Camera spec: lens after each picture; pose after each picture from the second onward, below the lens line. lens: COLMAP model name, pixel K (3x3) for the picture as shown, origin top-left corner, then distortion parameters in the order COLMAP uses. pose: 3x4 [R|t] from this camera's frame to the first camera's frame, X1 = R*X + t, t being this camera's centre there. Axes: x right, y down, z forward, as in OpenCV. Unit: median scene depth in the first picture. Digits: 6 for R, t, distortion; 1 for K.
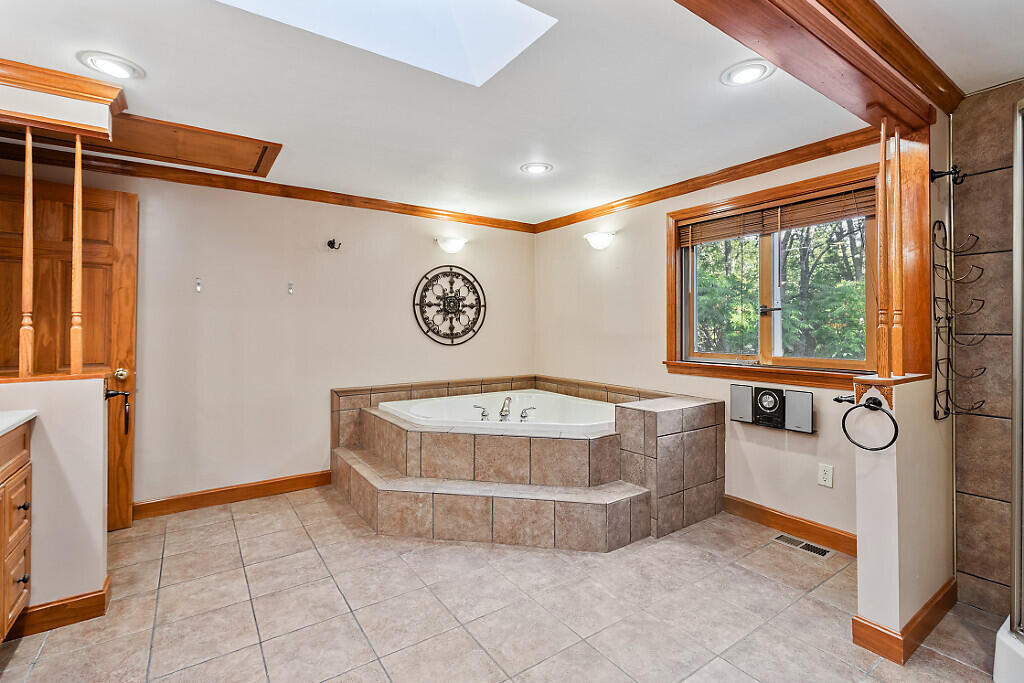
lens RADIAL K [[463.9, 0, 513.0], [0, 463.9, 322.7], [0, 0, 1]] dist [0.000224, -0.000283]
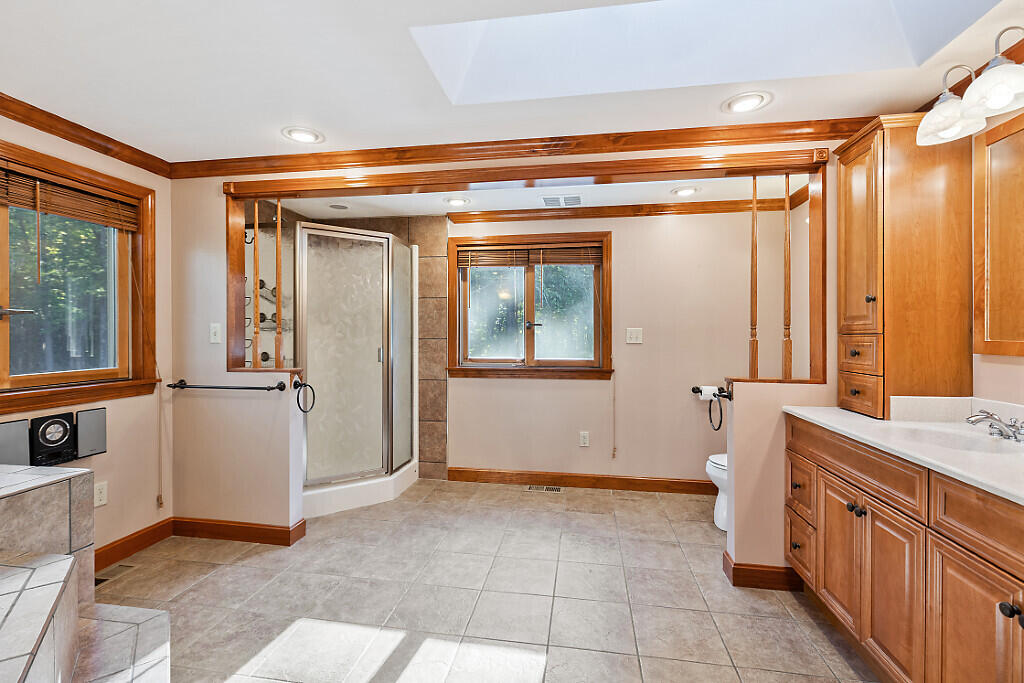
lens RADIAL K [[459.6, 0, 505.4], [0, 459.6, 336.3], [0, 0, 1]] dist [-0.001446, -0.000454]
pose [[-0.710590, -0.004570, 0.703591, -0.488159], [-0.007779, 0.999969, -0.001362, 0.004359], [-0.703563, -0.006441, -0.710603, 0.954745]]
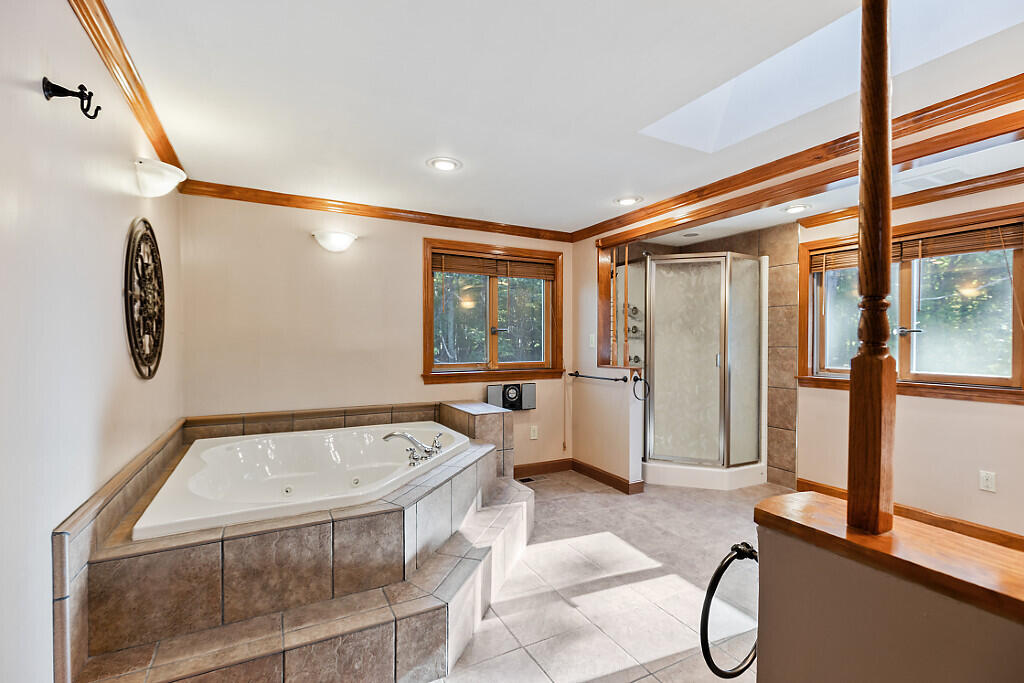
lens RADIAL K [[451.3, 0, 508.6], [0, 451.3, 344.5], [0, 0, 1]] dist [0.000023, -0.000053]
pose [[0.130958, -0.007417, 0.991360, -0.809341], [-0.011701, 0.999891, 0.009027, 0.002356], [-0.991319, -0.012782, 0.130857, 0.777651]]
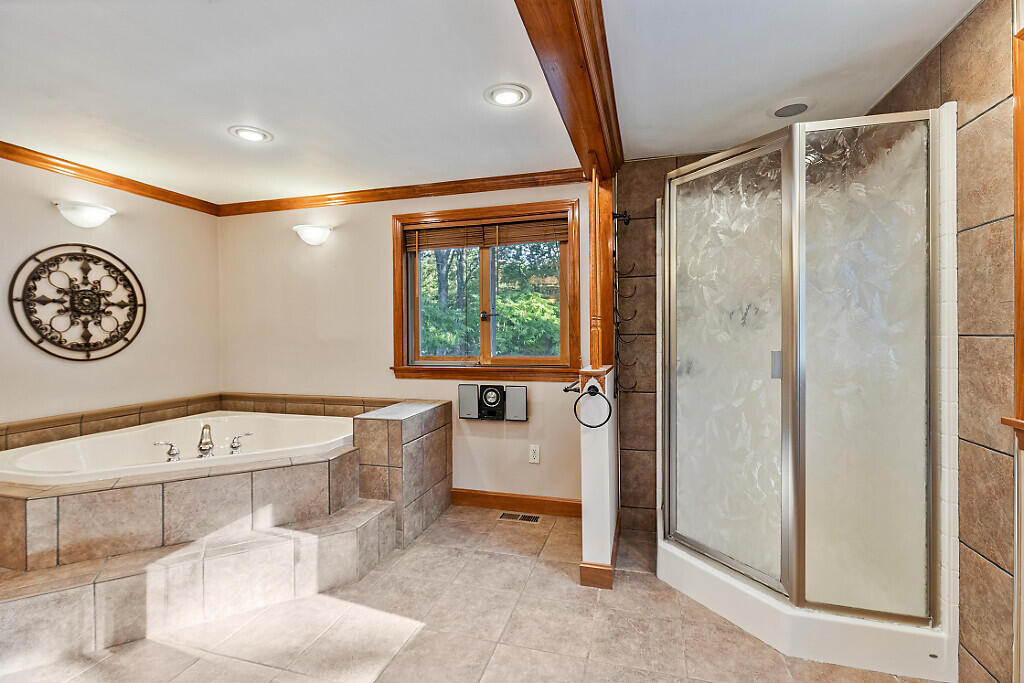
lens RADIAL K [[464.6, 0, 509.8], [0, 464.6, 332.3], [0, 0, 1]] dist [-0.000083, -0.000199]
pose [[0.775848, -0.008762, 0.630859, -0.113509], [0.003356, 0.999947, 0.009761, 0.002199], [-0.630911, -0.005456, 0.775836, 0.098140]]
